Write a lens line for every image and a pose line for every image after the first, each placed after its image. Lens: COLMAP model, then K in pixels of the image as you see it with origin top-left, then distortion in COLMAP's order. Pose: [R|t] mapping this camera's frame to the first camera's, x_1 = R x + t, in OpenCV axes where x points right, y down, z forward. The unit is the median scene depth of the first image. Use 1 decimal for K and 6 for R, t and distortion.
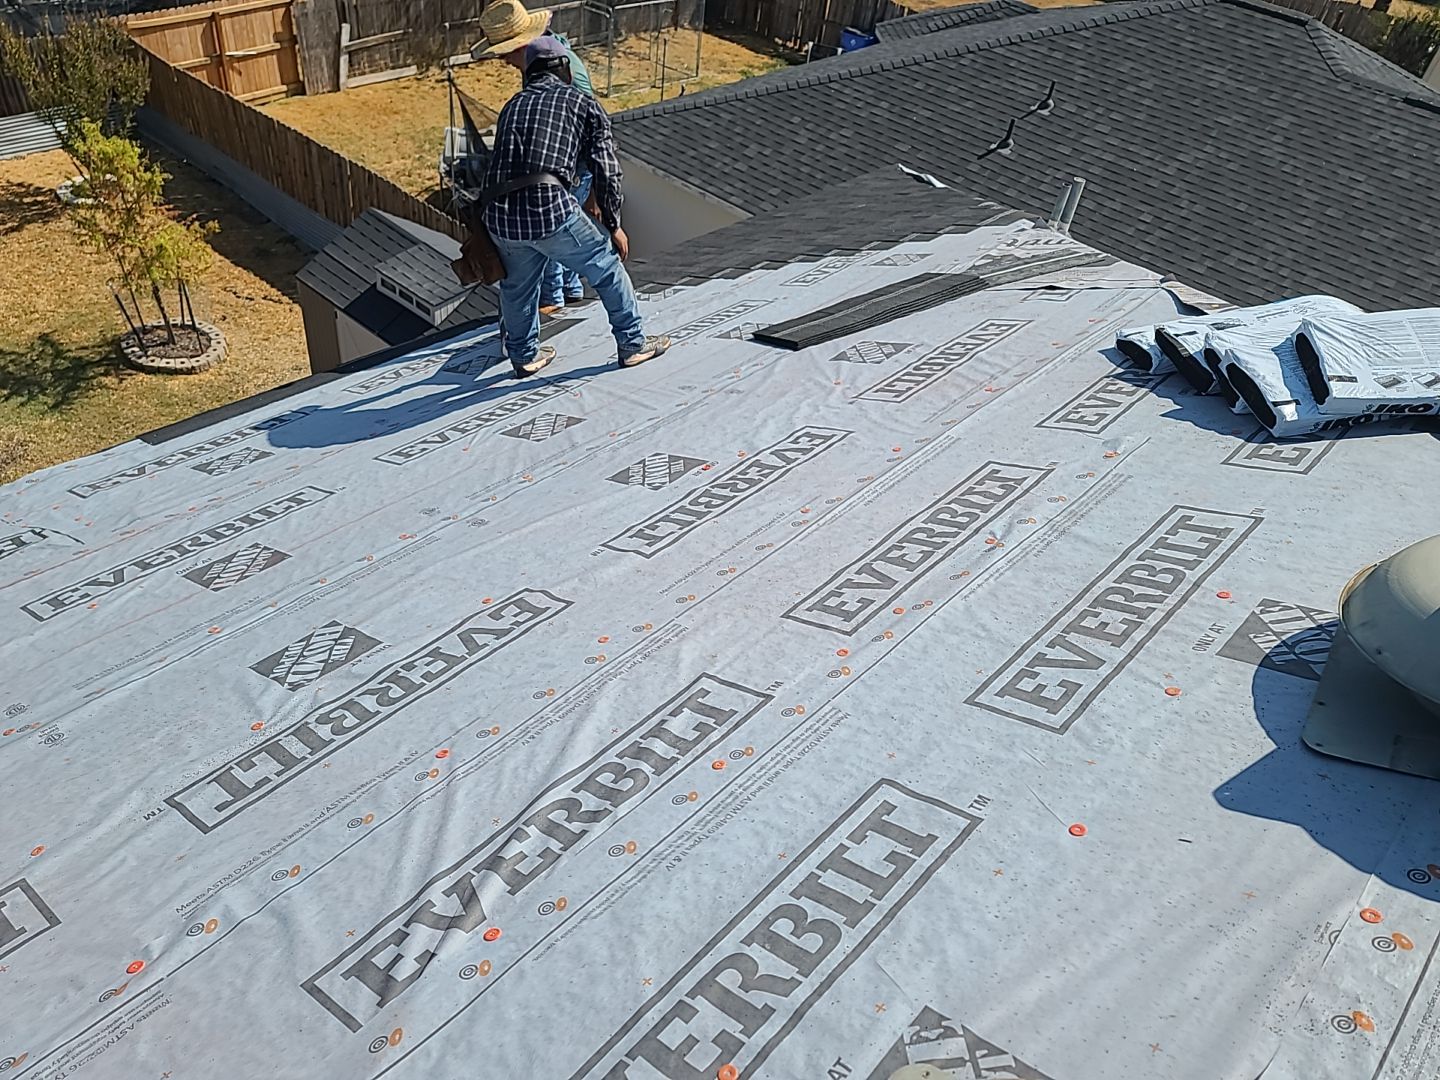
lens RADIAL K [[1006.6, 0, 724.6], [0, 1006.6, 590.0], [0, 0, 1]] dist [0.058377, -0.066511]
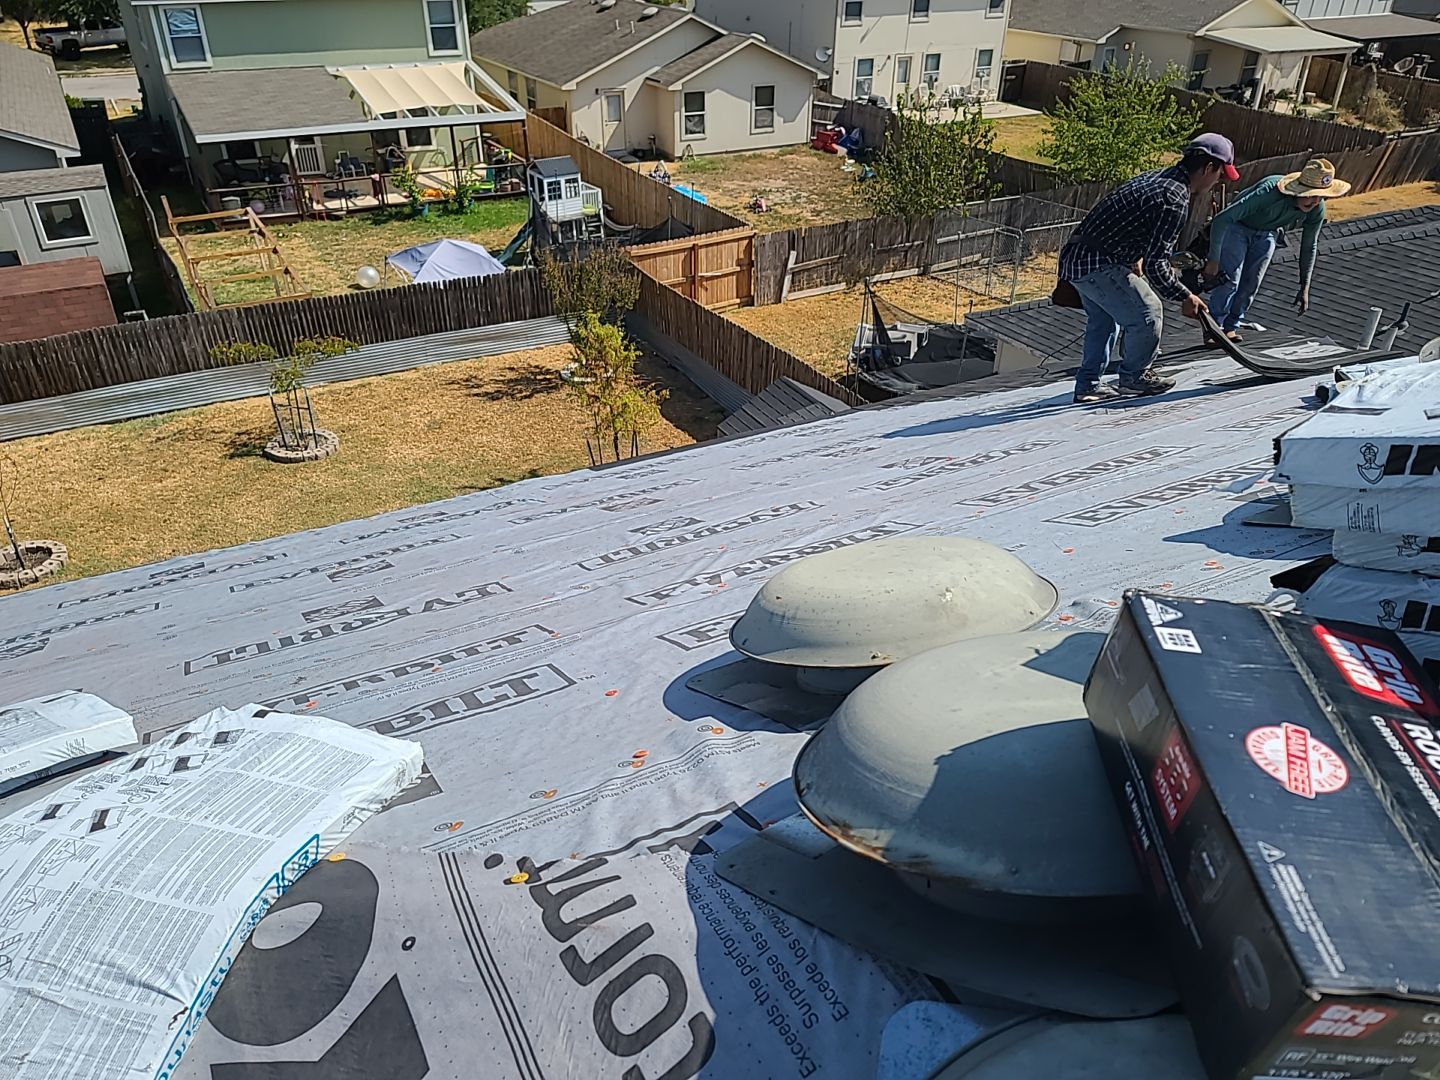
lens RADIAL K [[1006.6, 0, 746.4], [0, 1006.6, 563.1], [0, 0, 1]] dist [0.058377, -0.066511]
pose [[0.933509, 0.078556, -0.349844, 0.032519], [-0.151720, 0.970592, -0.186903, 0.047258], [0.324873, 0.227554, 0.917974, -0.046771]]
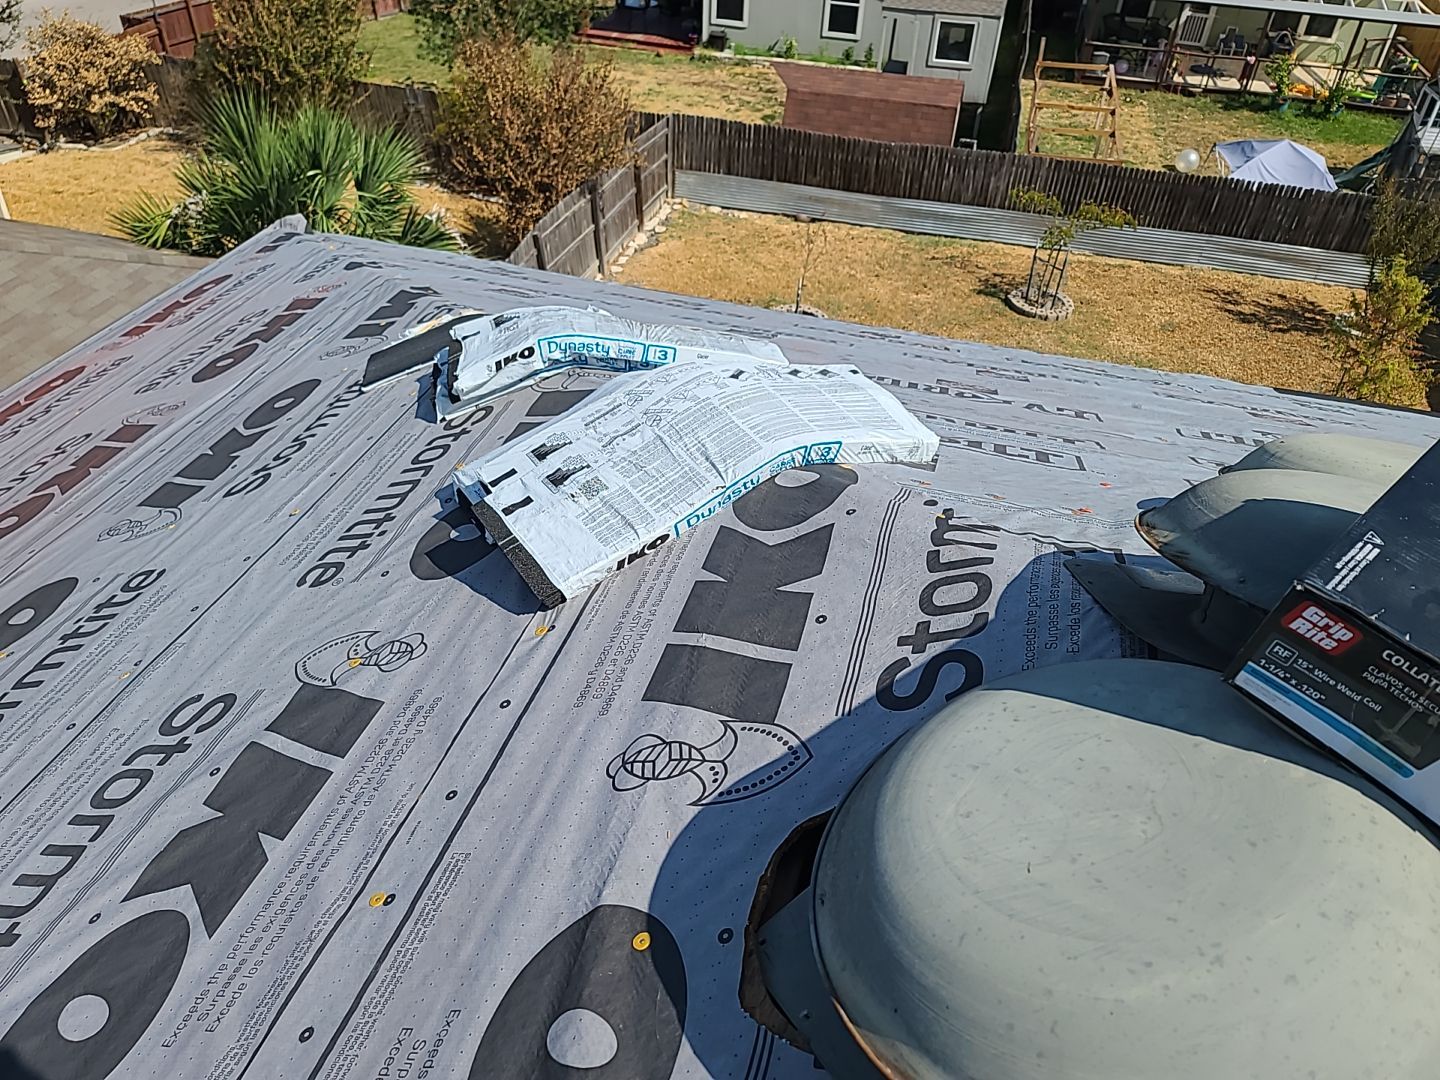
lens RADIAL K [[1006.6, 0, 729.8], [0, 1006.6, 572.7], [0, 0, 1]] dist [0.058377, -0.066511]
pose [[0.422591, 0.489082, -0.763031, 0.064860], [-0.611239, 0.775413, 0.158495, 0.060620], [0.669181, 0.399416, 0.626629, -0.052275]]
